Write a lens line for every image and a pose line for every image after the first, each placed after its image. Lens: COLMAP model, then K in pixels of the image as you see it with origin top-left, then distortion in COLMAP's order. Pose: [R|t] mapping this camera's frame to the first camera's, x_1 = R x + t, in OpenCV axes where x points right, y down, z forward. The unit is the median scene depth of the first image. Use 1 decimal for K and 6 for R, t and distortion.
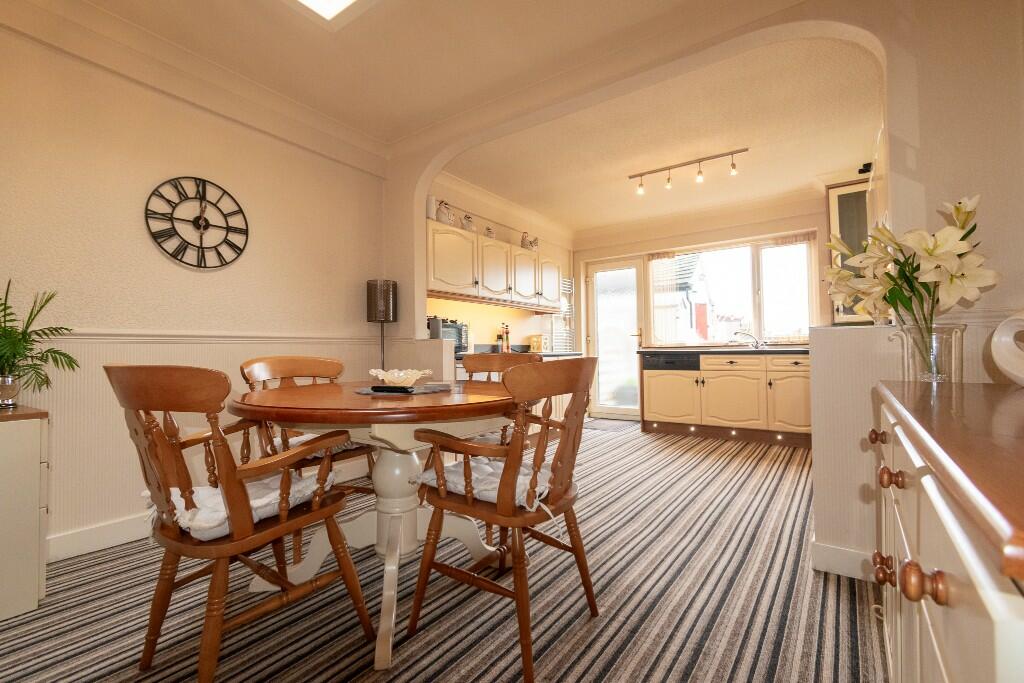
lens RADIAL K [[451.3, 0, 513.3], [0, 451.3, 341.8], [0, 0, 1]] dist [0.004173, 0.000278]
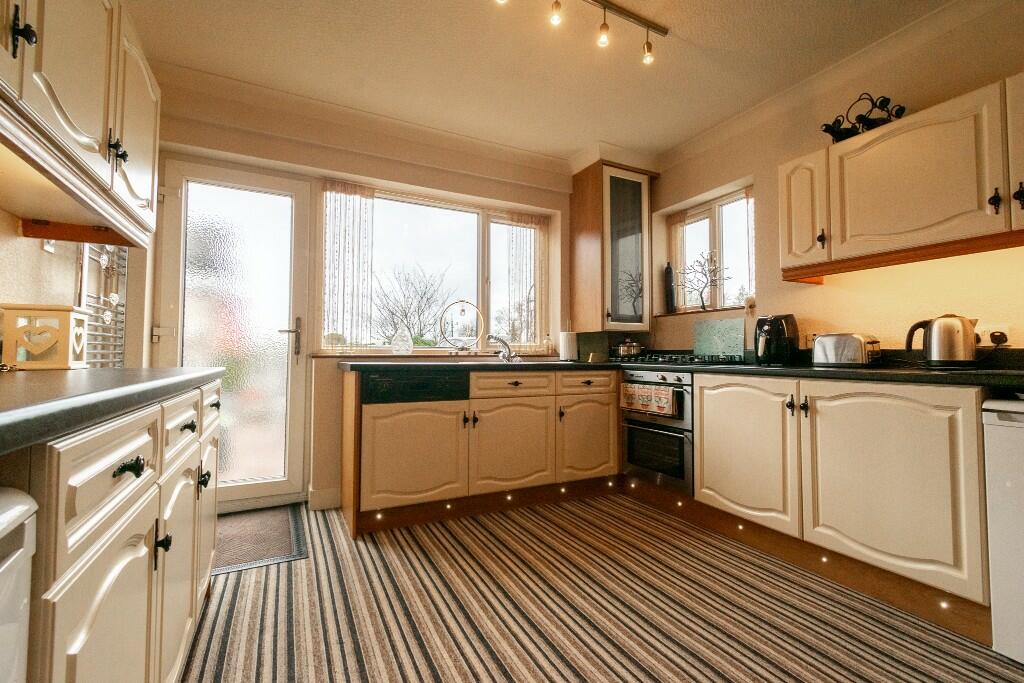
lens RADIAL K [[451.3, 0, 512.0], [0, 451.3, 339.7], [0, 0, 1]] dist [0.004173, 0.000278]
pose [[0.461434, 0.048150, 0.885867, -0.063740], [-0.029152, 0.998810, -0.039104, 0.008721], [-0.886695, -0.007781, 0.462289, 0.664946]]
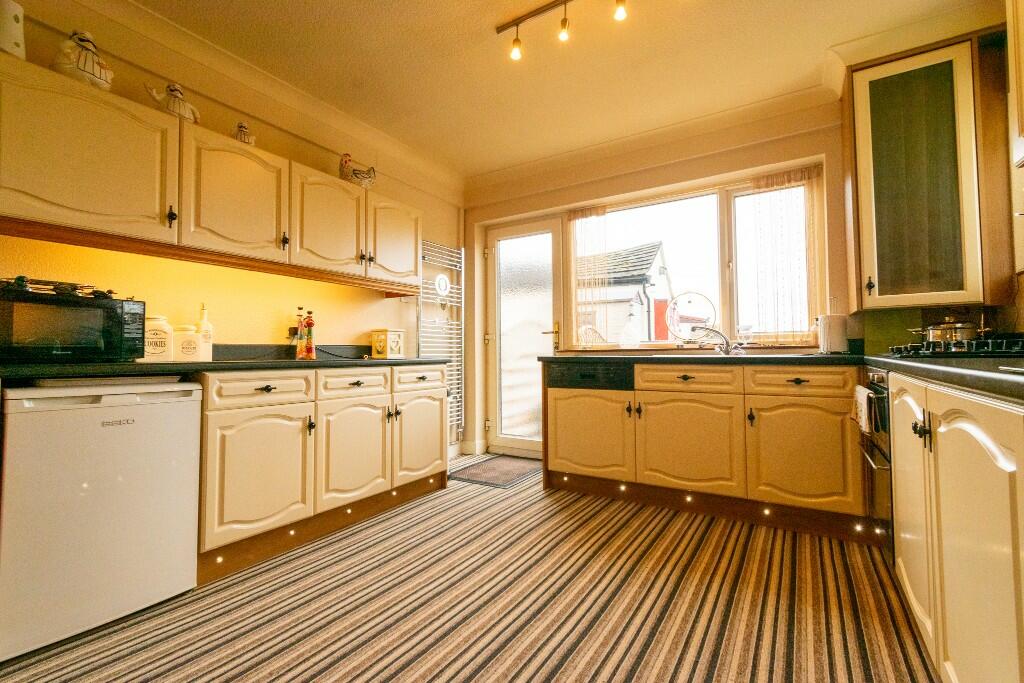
lens RADIAL K [[451.3, 0, 514.8], [0, 451.3, 339.6], [0, 0, 1]] dist [0.004173, 0.000278]
pose [[0.997840, 0.007547, 0.065259, 0.209712], [-0.007003, 0.999939, -0.008555, 0.002711], [-0.065320, 0.008079, 0.997832, 0.404148]]
